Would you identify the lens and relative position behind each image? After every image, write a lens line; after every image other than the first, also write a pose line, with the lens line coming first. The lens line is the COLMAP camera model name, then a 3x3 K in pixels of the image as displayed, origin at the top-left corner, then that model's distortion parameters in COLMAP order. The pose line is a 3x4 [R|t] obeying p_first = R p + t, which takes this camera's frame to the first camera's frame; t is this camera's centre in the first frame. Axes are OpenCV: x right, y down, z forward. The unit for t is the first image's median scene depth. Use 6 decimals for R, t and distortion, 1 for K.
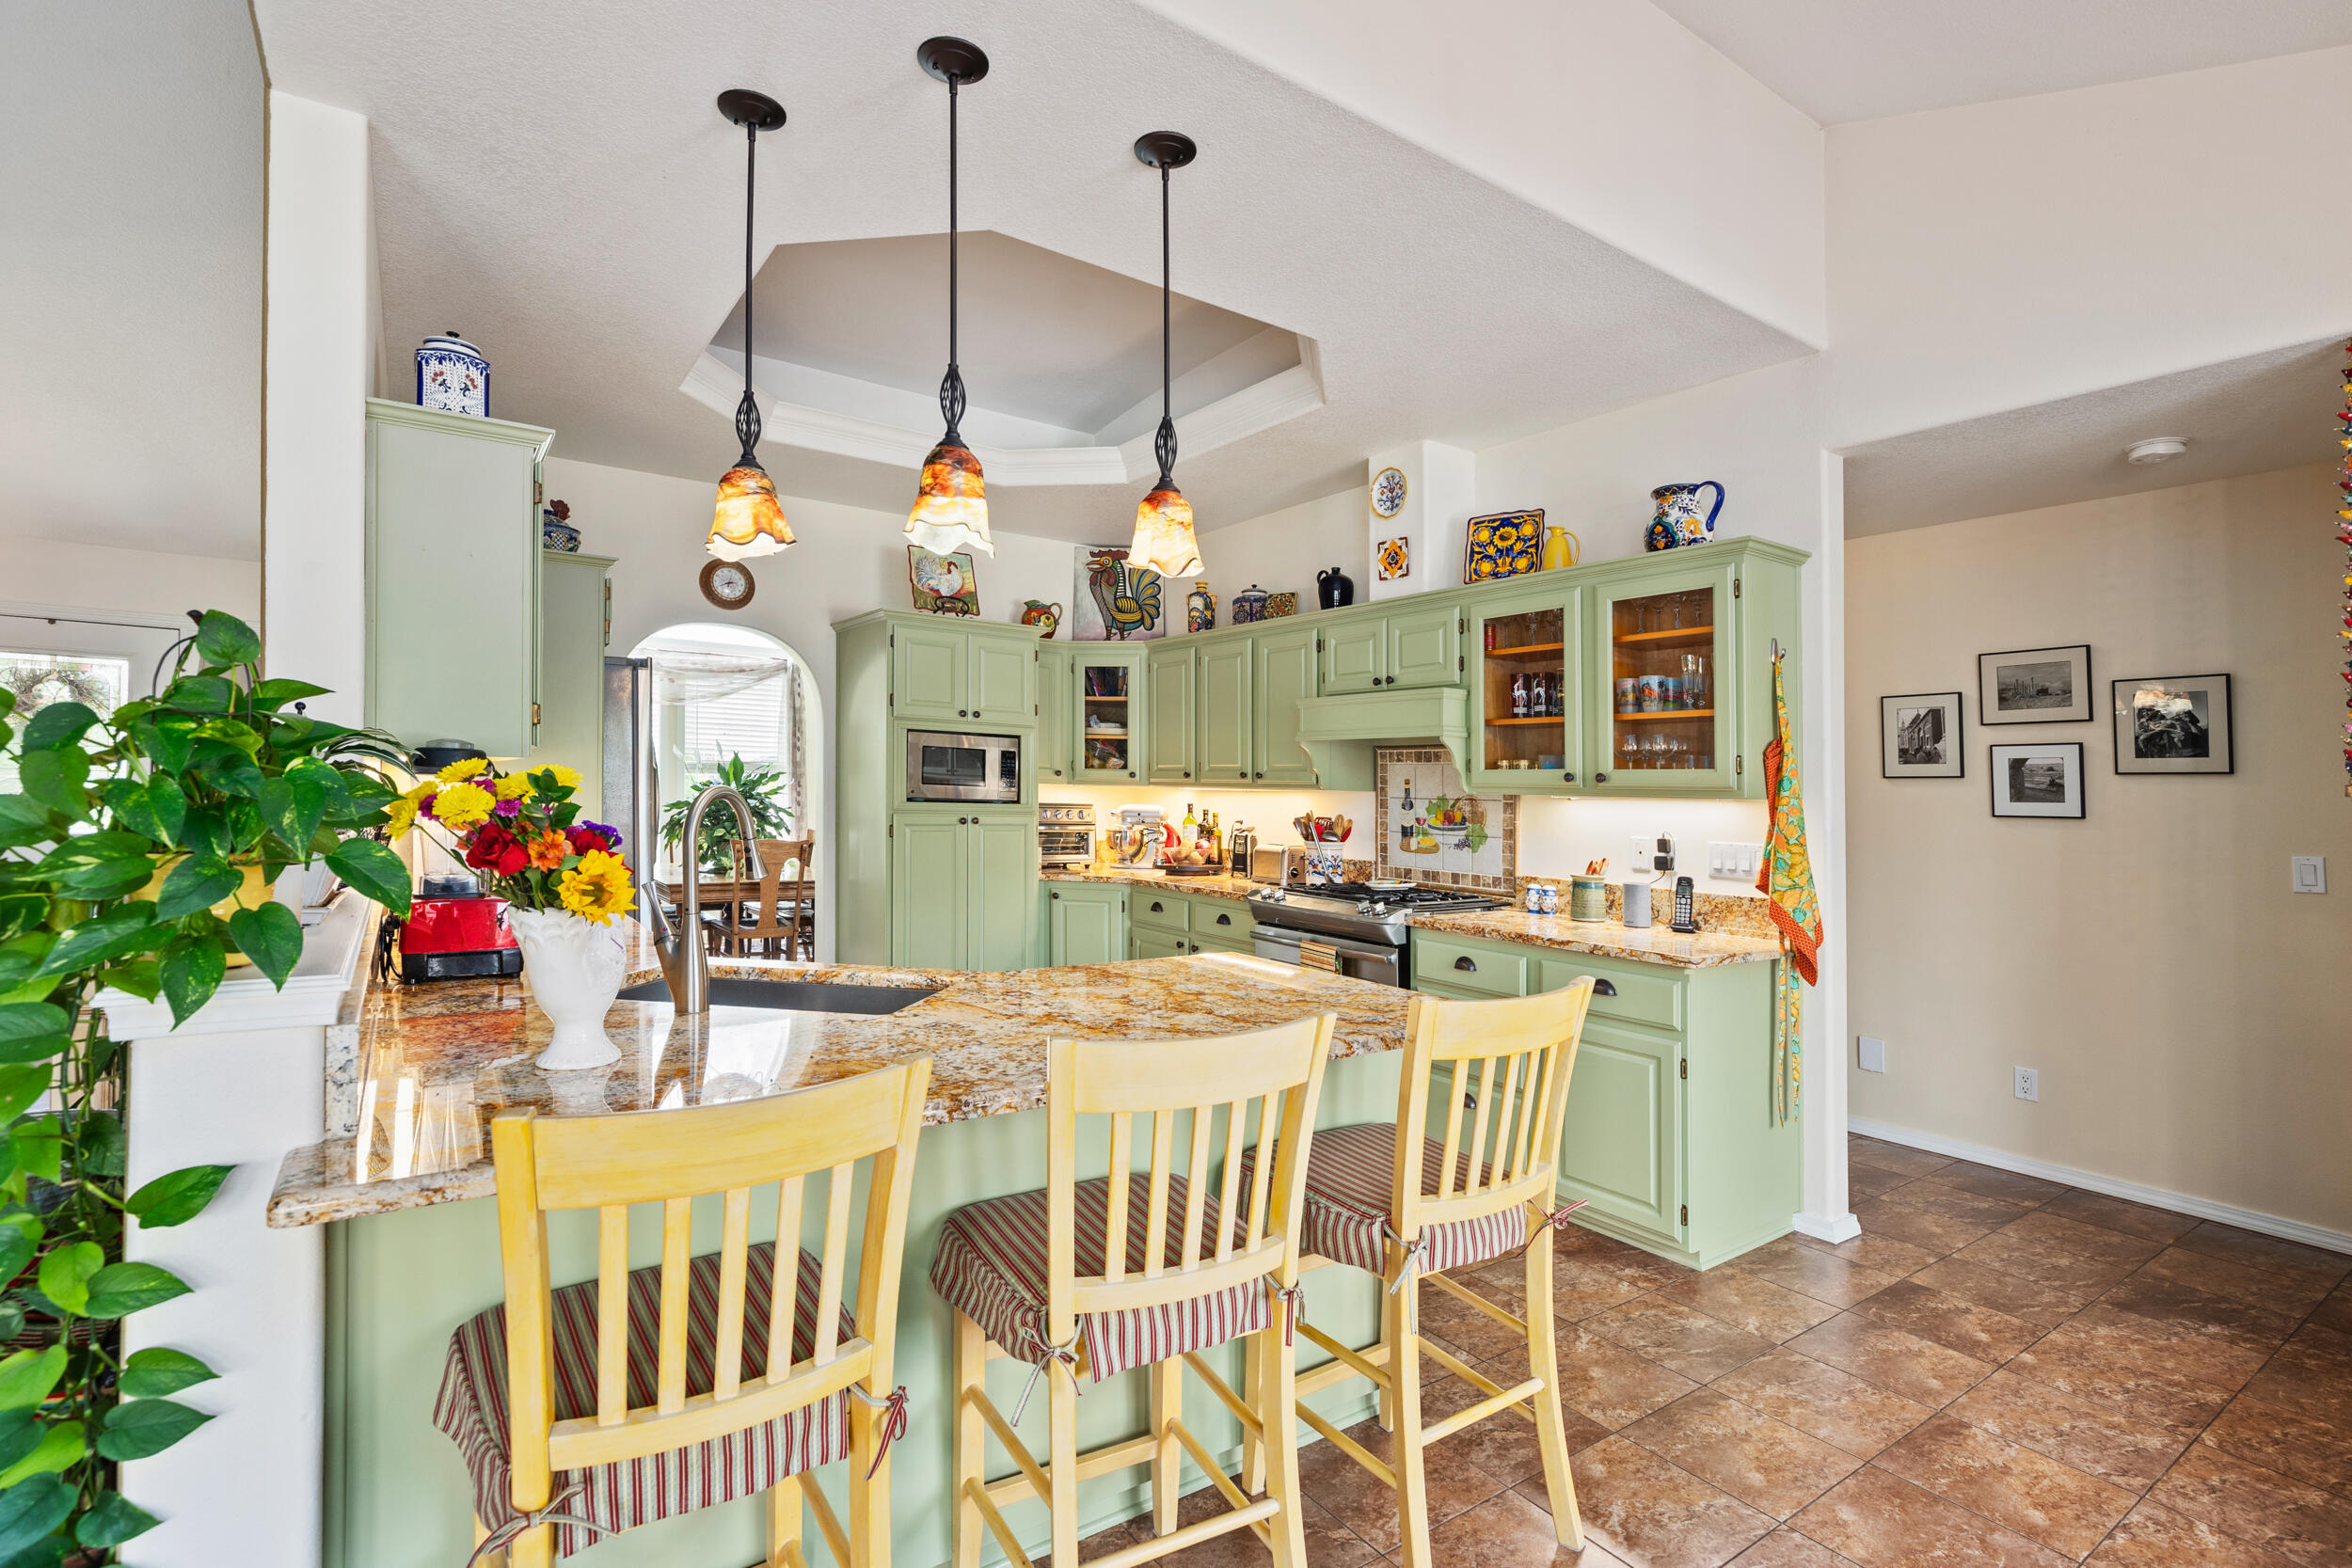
lens RADIAL K [[1085.7, 0, 1176.0], [0, 1085.7, 779.3], [0, 0, 1]] dist [-0.001338, 0.000880]
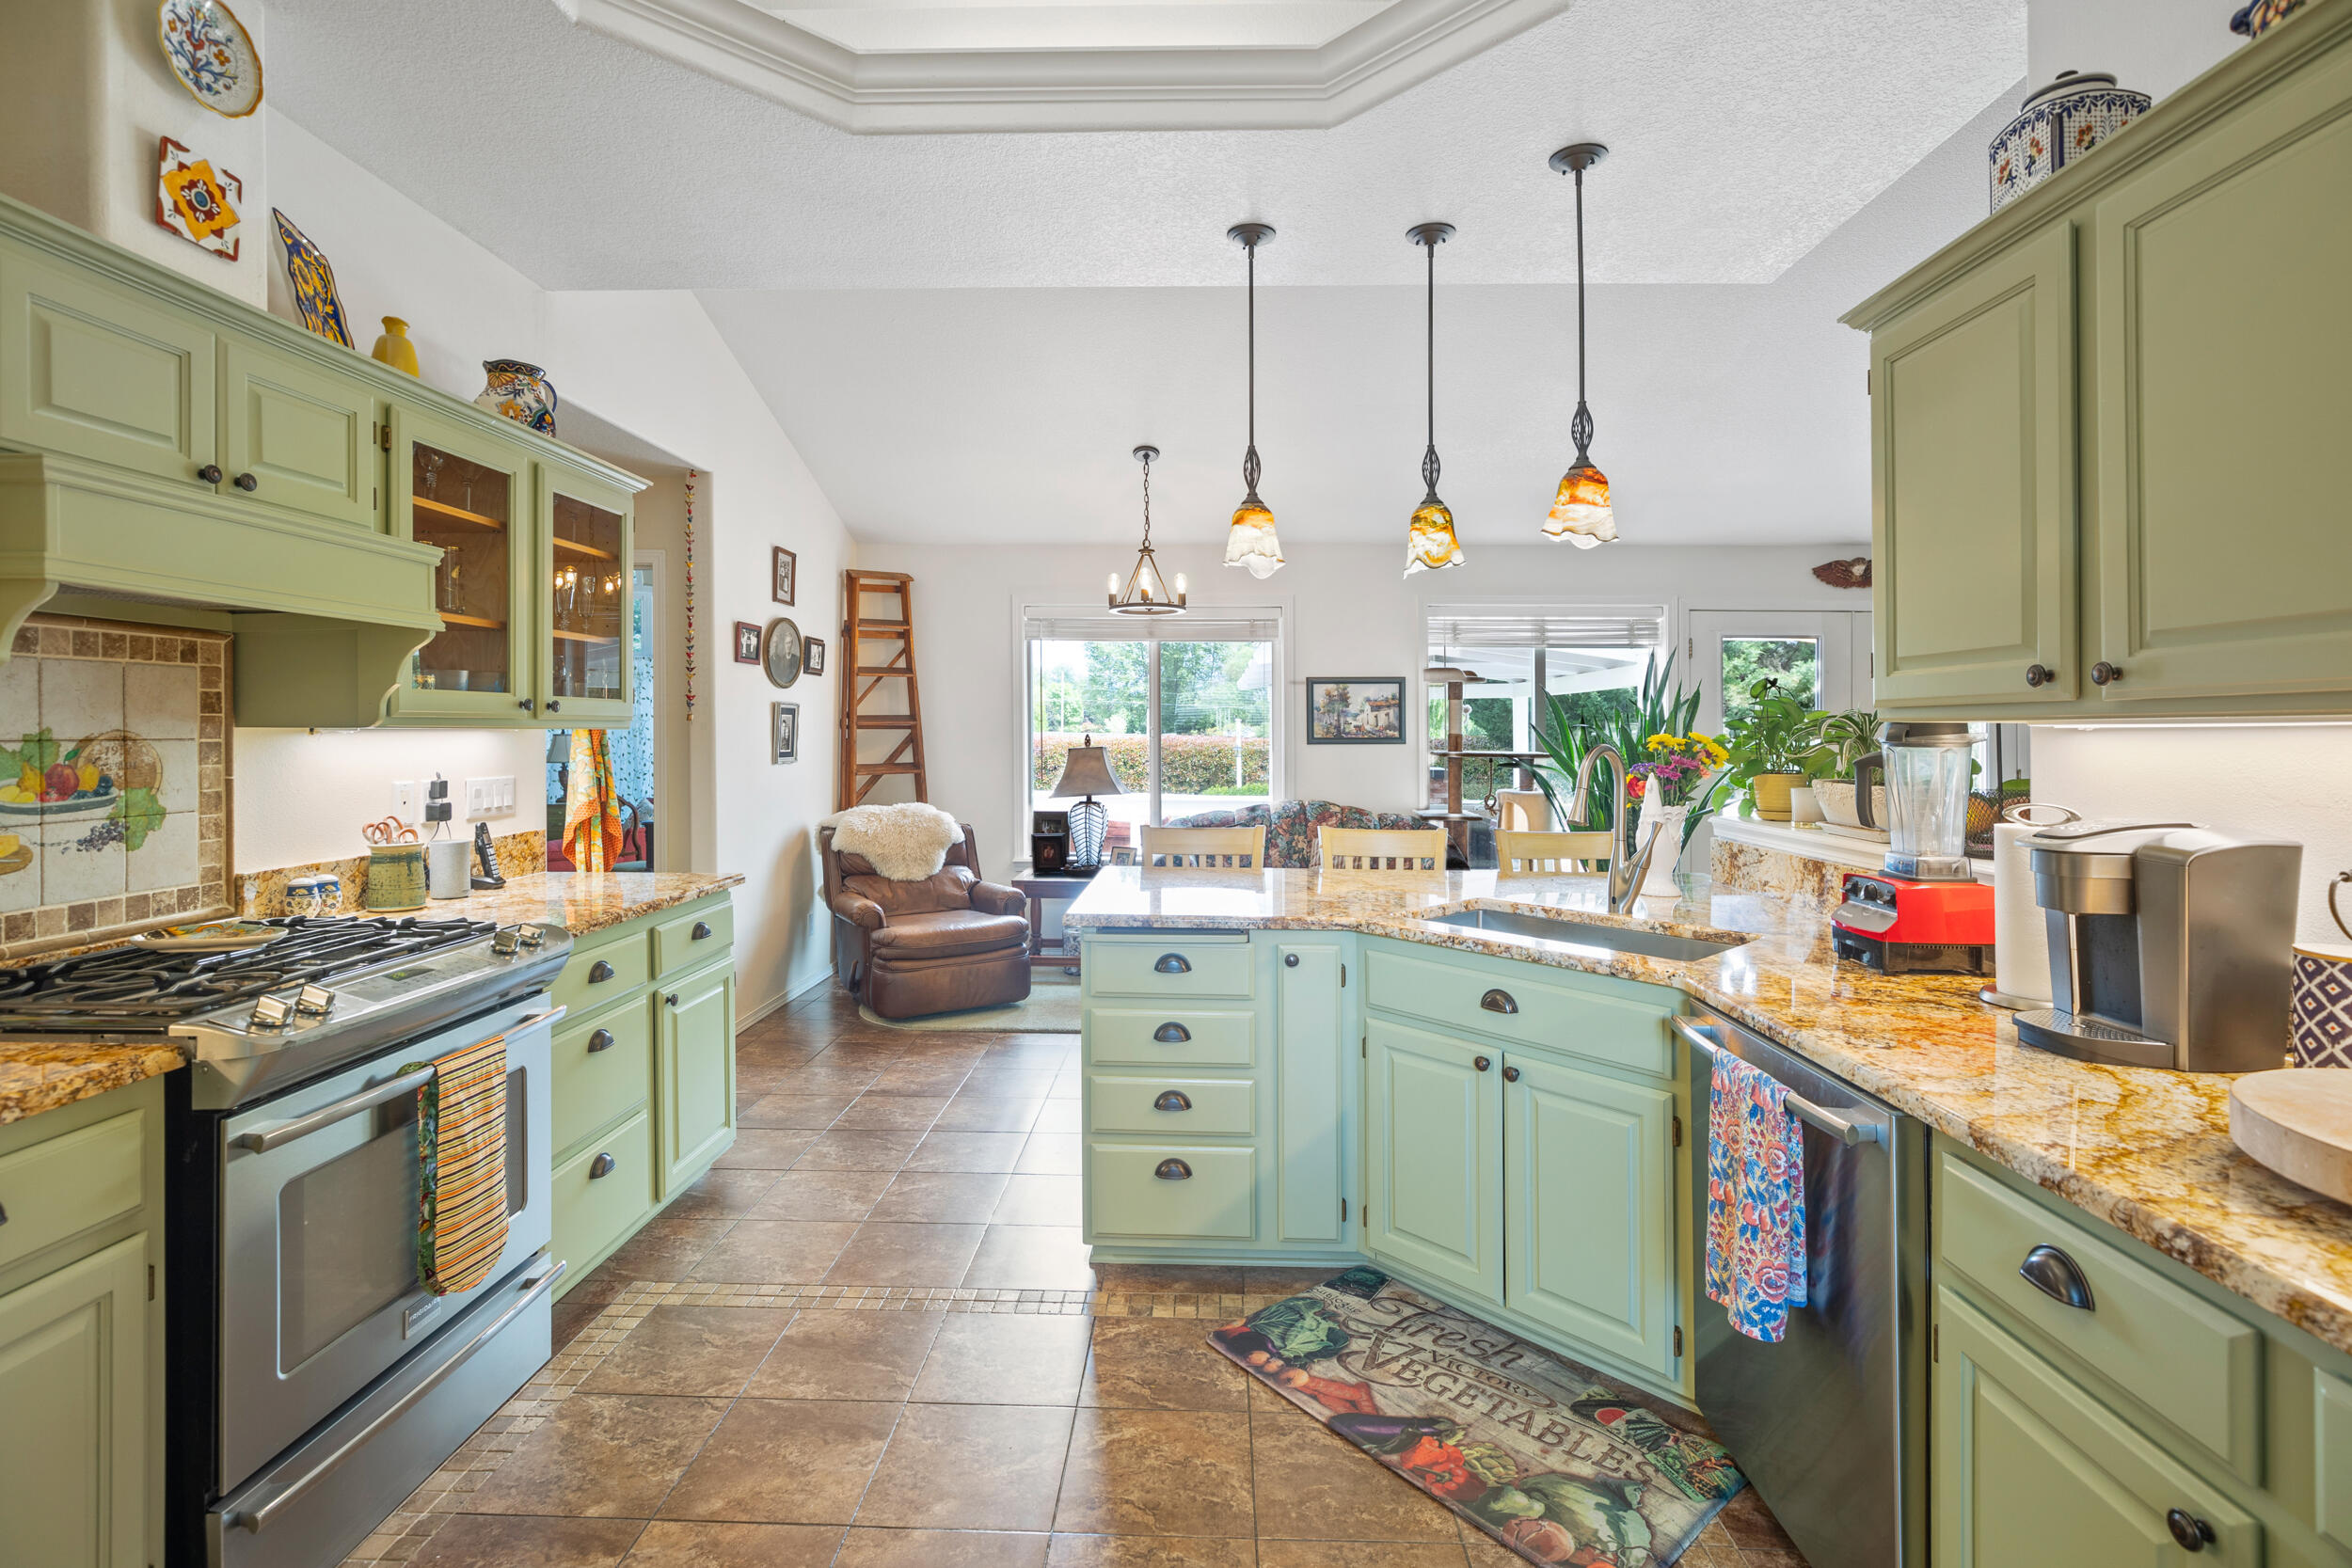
lens RADIAL K [[1085.7, 0, 1191.0], [0, 1085.7, 724.4], [0, 0, 1]] dist [-0.001338, 0.000880]
pose [[-0.793052, -0.011205, 0.609050, -0.428240], [-0.014141, 0.999900, -0.000016, 0.005693], [-0.608989, -0.008625, -0.793131, 1.202832]]
